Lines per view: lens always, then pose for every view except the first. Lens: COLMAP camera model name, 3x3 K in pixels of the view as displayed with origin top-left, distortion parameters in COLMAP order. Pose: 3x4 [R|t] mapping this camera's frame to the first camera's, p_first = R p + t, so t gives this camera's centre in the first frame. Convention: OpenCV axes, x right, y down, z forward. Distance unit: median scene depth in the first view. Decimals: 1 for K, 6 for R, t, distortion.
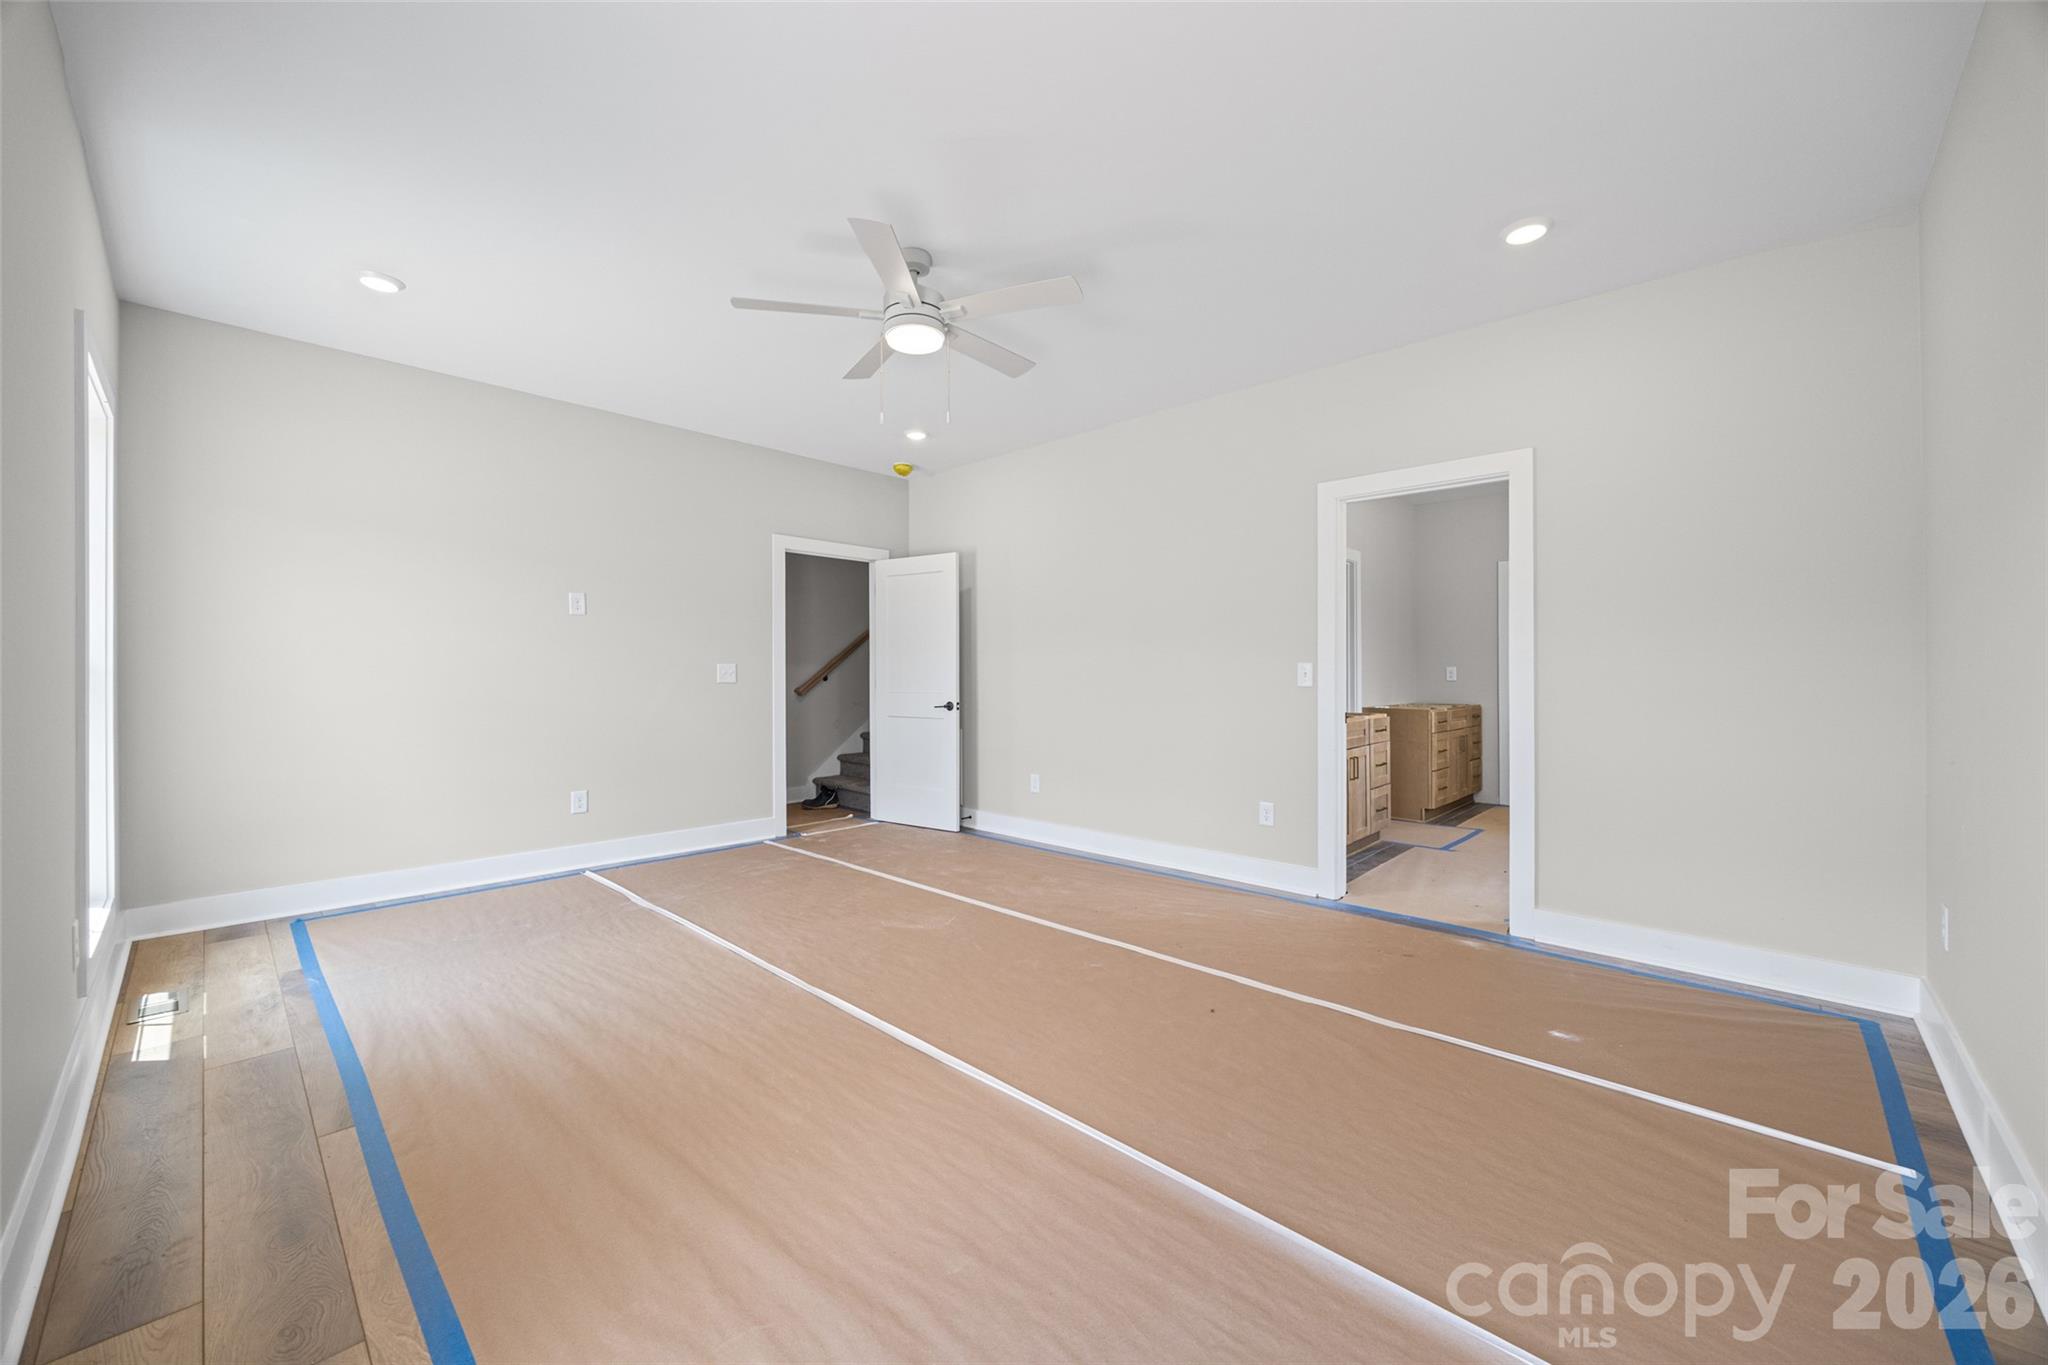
lens RADIAL K [[783.4, 0, 1023.9], [0, 783.4, 676.6], [0, 0, 1]] dist [0.014710, 0.000176]
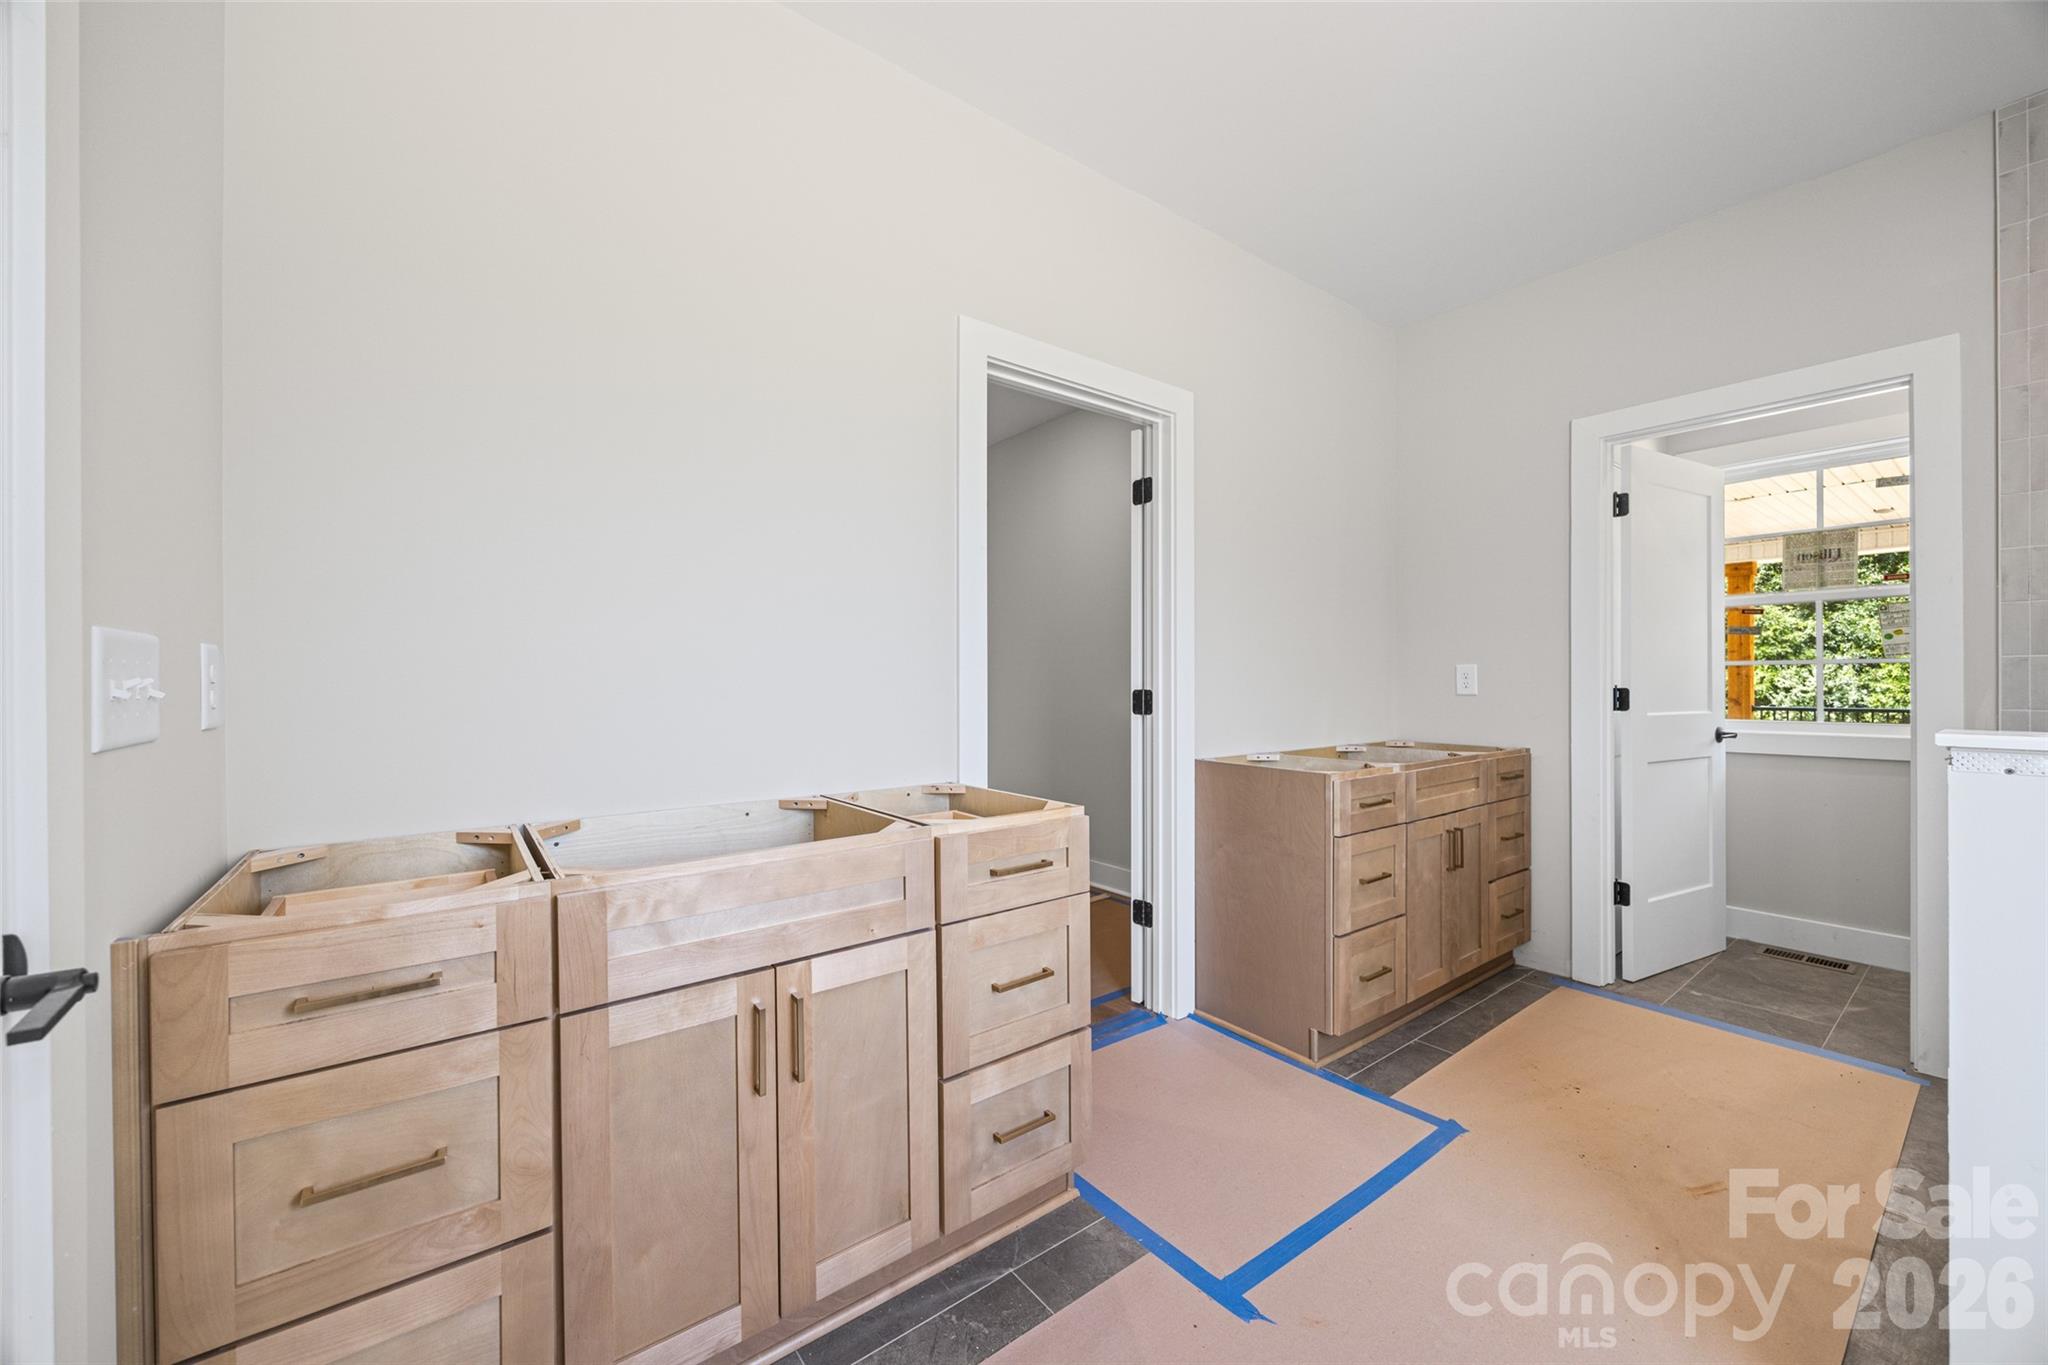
lens RADIAL K [[783.4, 0, 1026.6], [0, 783.4, 680.7], [0, 0, 1]] dist [0.014710, 0.000176]
pose [[0.987541, 0.001766, -0.157355, 0.400898], [-0.002031, 0.999997, -0.001525, -0.001535], [0.157352, 0.001825, 0.987541, 0.559622]]
